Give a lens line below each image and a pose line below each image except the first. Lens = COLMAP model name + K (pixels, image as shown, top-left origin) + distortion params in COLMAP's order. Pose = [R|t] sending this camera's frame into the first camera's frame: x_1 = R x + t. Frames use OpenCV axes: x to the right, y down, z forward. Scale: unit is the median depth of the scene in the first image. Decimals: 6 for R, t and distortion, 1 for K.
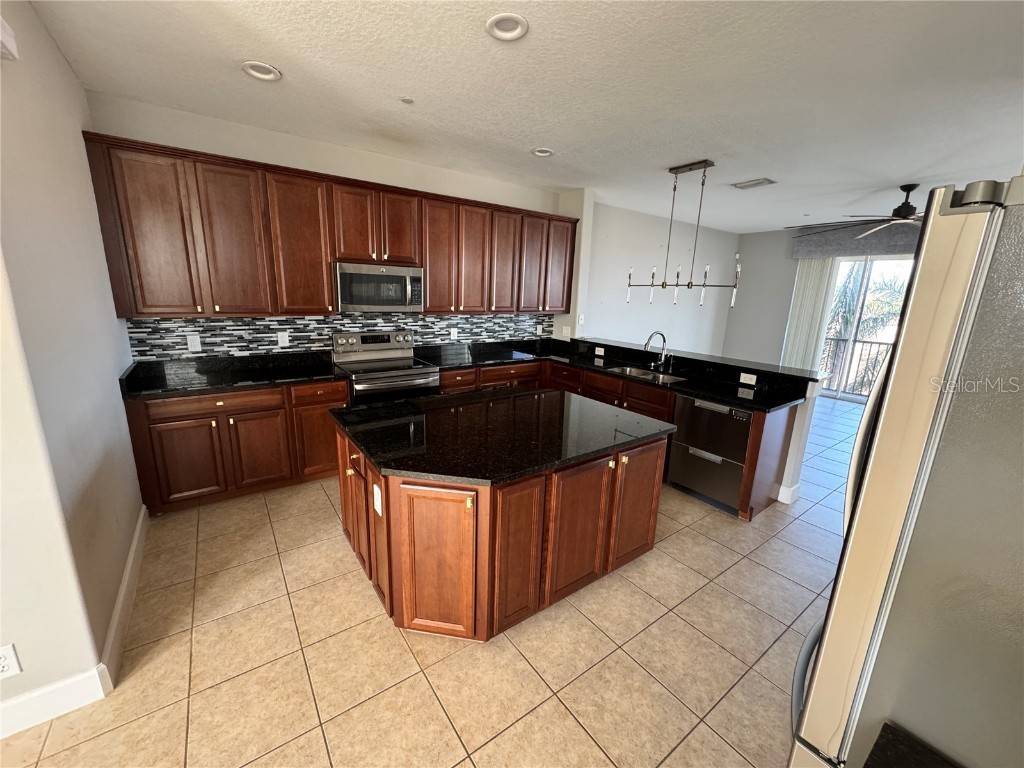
lens RADIAL K [[410.2, 0, 513.0], [0, 410.2, 385.0], [0, 0, 1]] dist [0.003175, 0.001616]
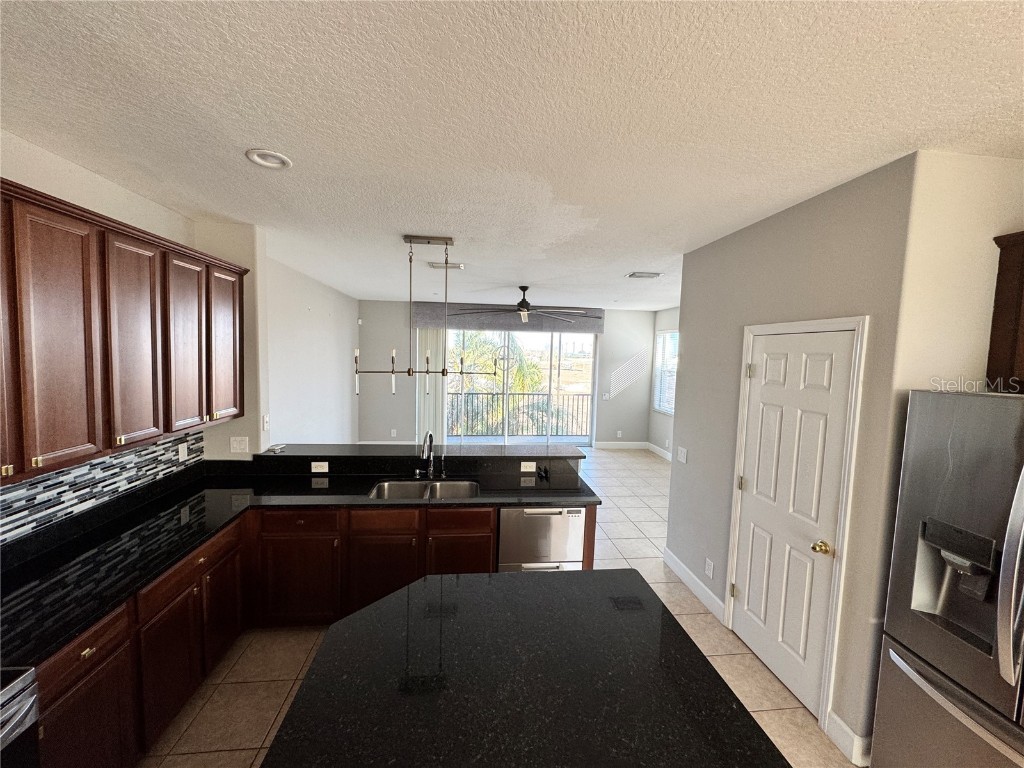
lens RADIAL K [[410.2, 0, 513.6], [0, 410.2, 384.5], [0, 0, 1]] dist [0.003175, 0.001616]
pose [[0.499255, -0.085984, 0.862178, -0.197589], [0.184347, 0.982822, -0.008732, -0.148640], [-0.846617, 0.163300, 0.506530, 0.359415]]
